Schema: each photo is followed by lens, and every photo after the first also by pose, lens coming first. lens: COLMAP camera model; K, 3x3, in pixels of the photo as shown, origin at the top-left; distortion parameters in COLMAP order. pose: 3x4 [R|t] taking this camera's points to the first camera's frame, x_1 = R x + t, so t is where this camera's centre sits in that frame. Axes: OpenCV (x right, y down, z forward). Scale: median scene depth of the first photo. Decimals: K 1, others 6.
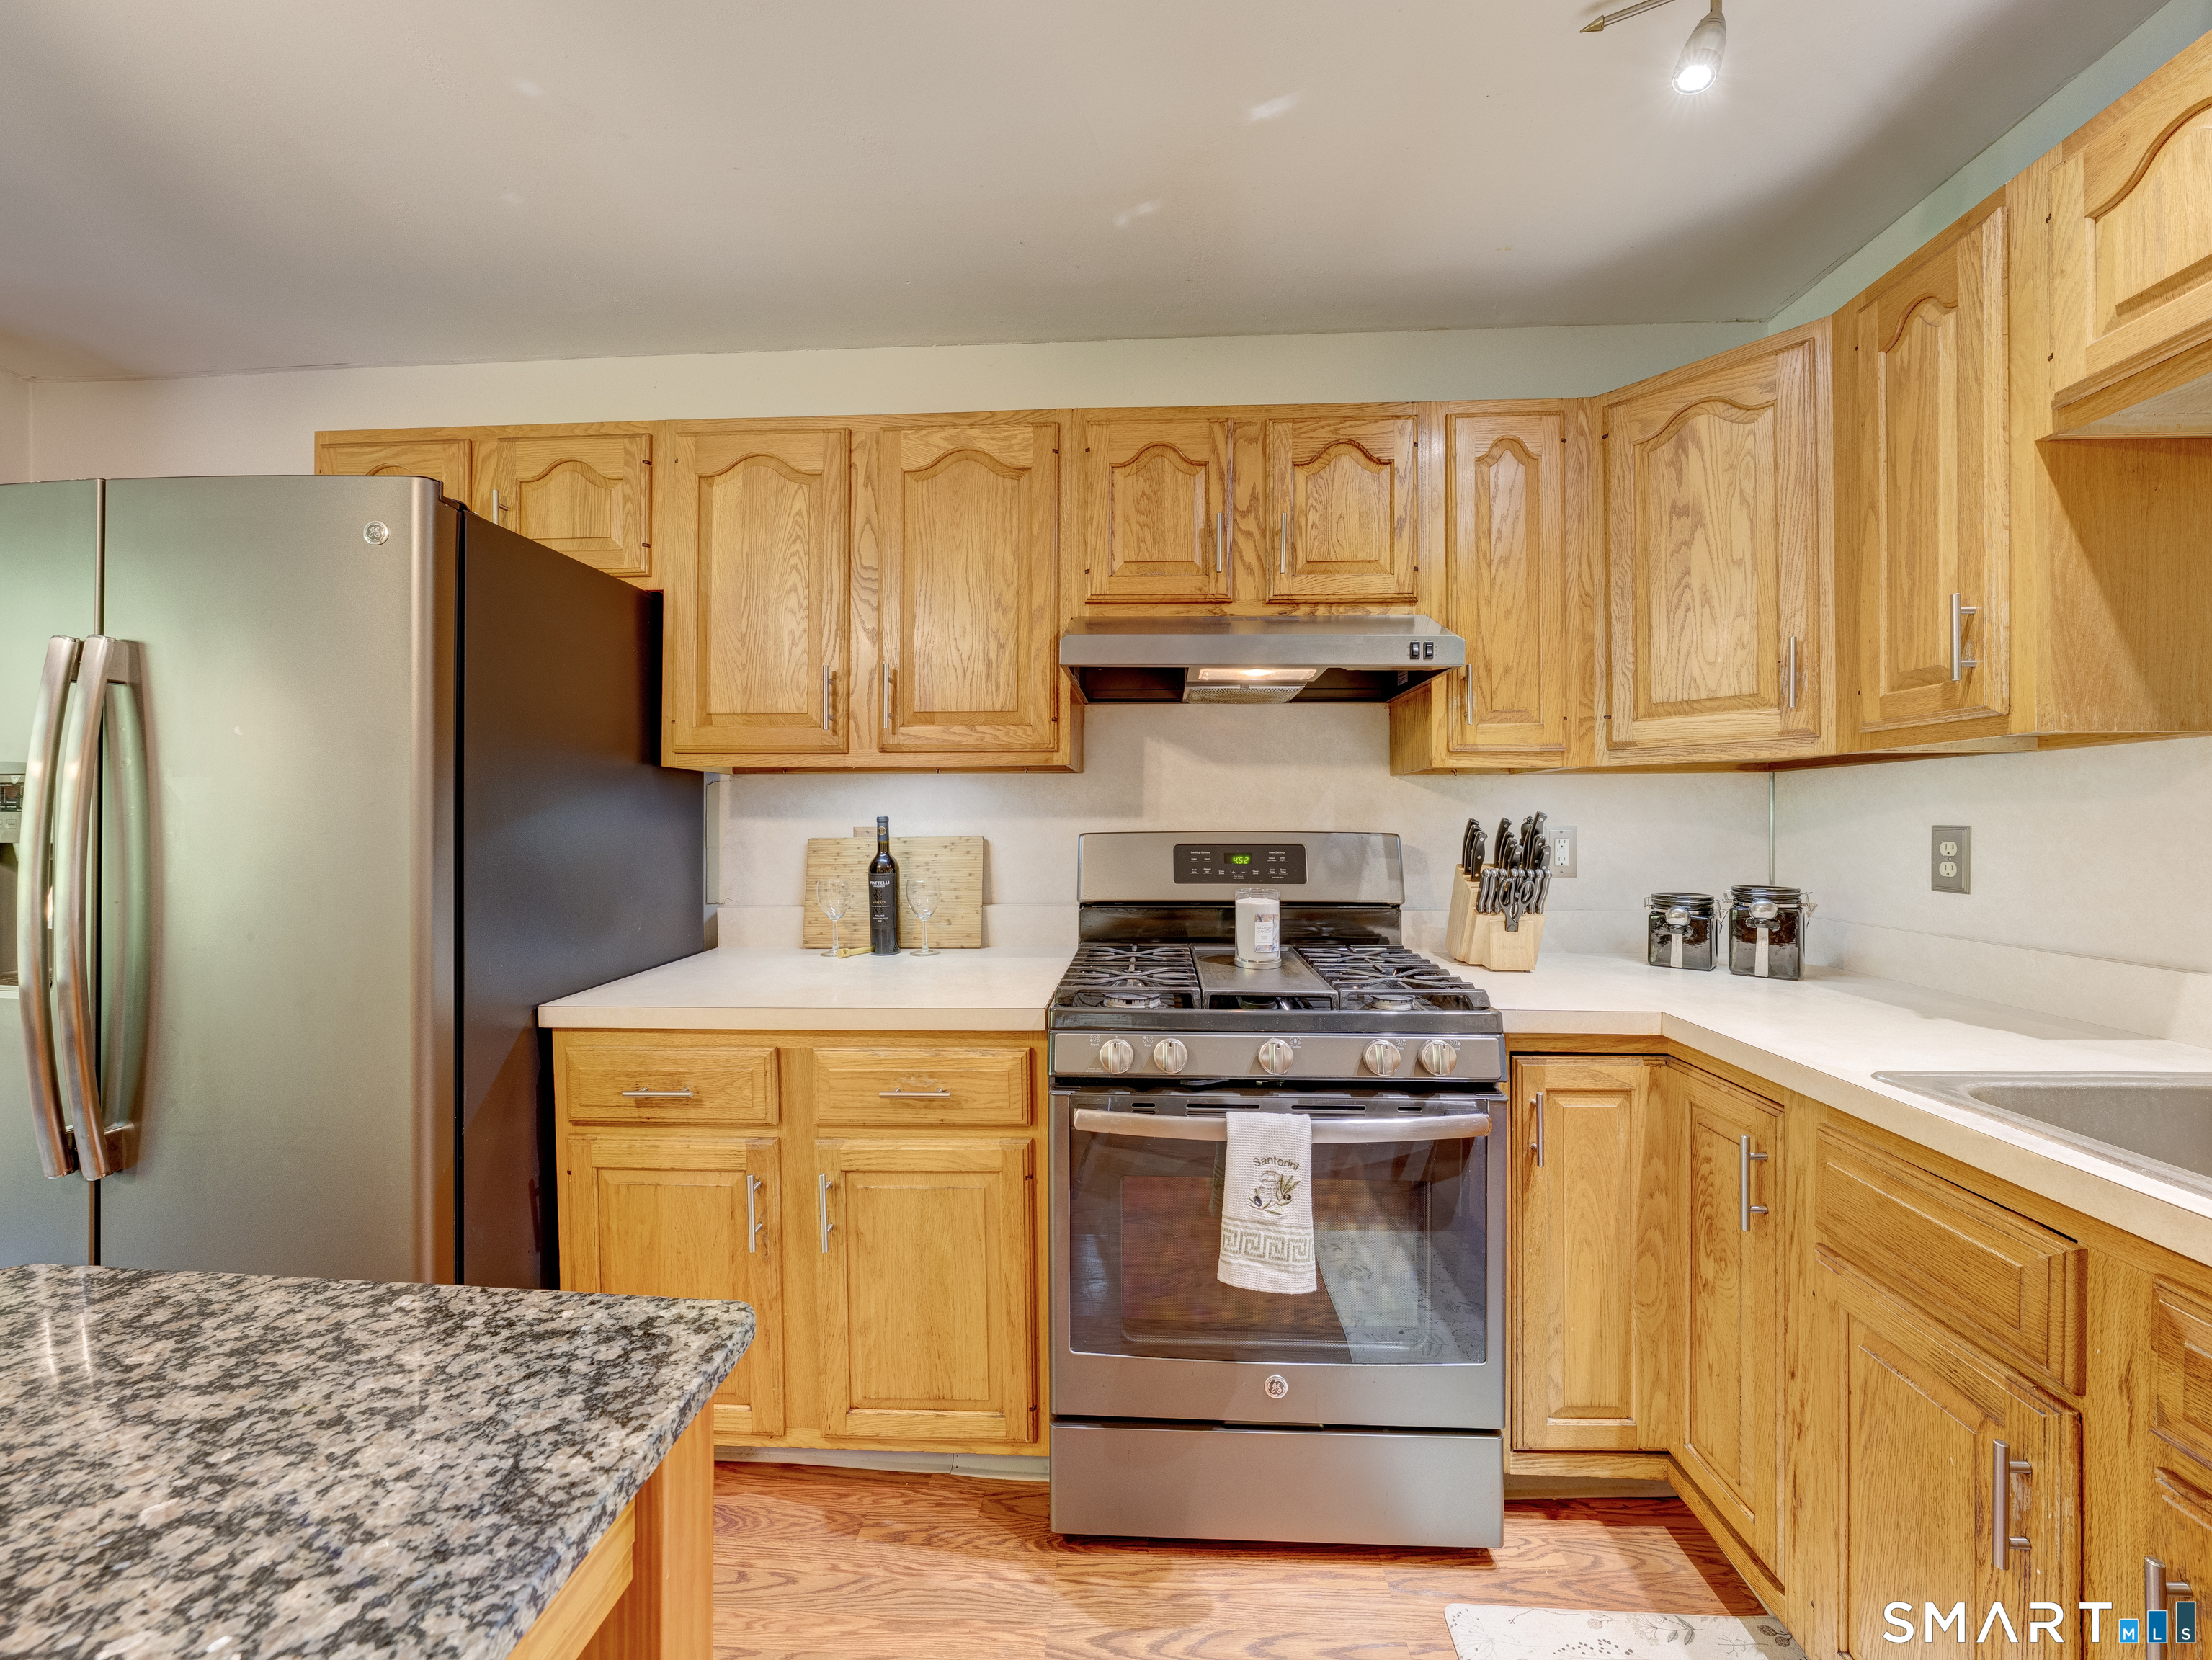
lens RADIAL K [[849.3, 0, 1112.5], [0, 849.3, 819.9], [0, 0, 1]] dist [-0.000631, -0.000392]
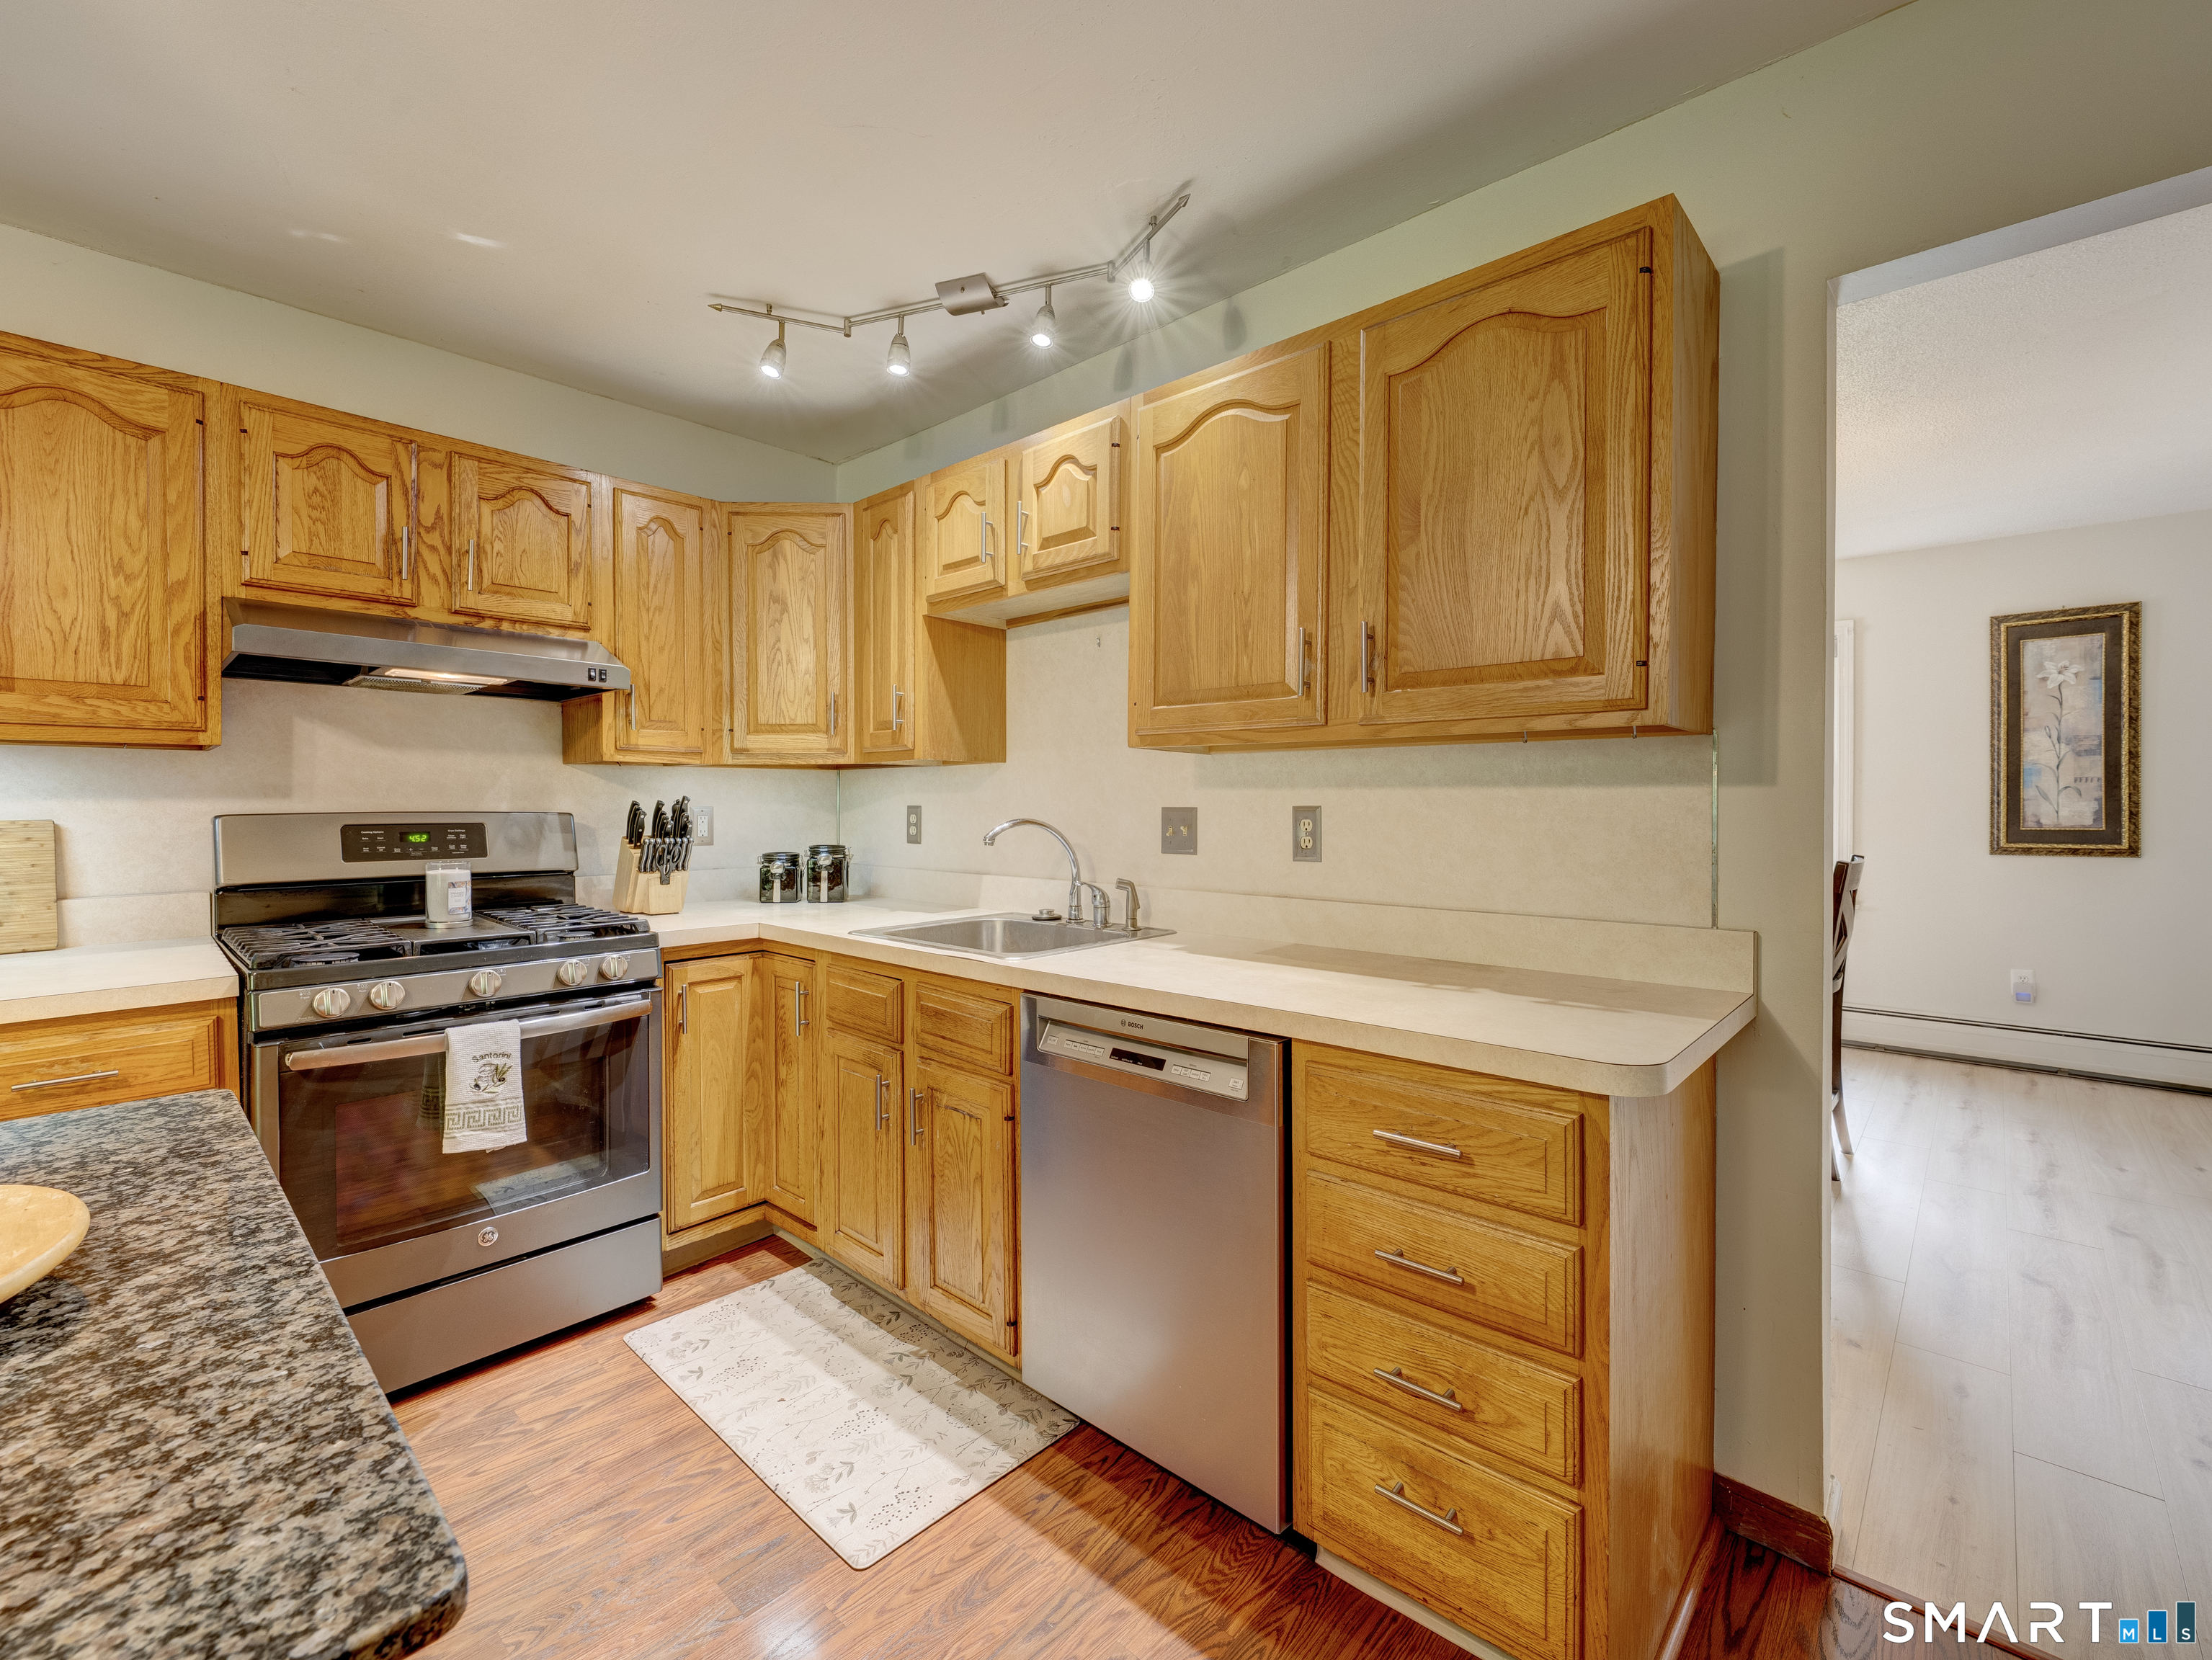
lens RADIAL K [[959.9, 0, 1111.7], [0, 959.9, 814.8], [0, 0, 1]] dist [-0.010931, -0.001033]
pose [[0.640659, -0.008516, 0.767778, -0.269837], [-0.003093, 0.999902, 0.013671, -0.002773], [-0.767819, -0.011134, 0.640569, -0.576900]]
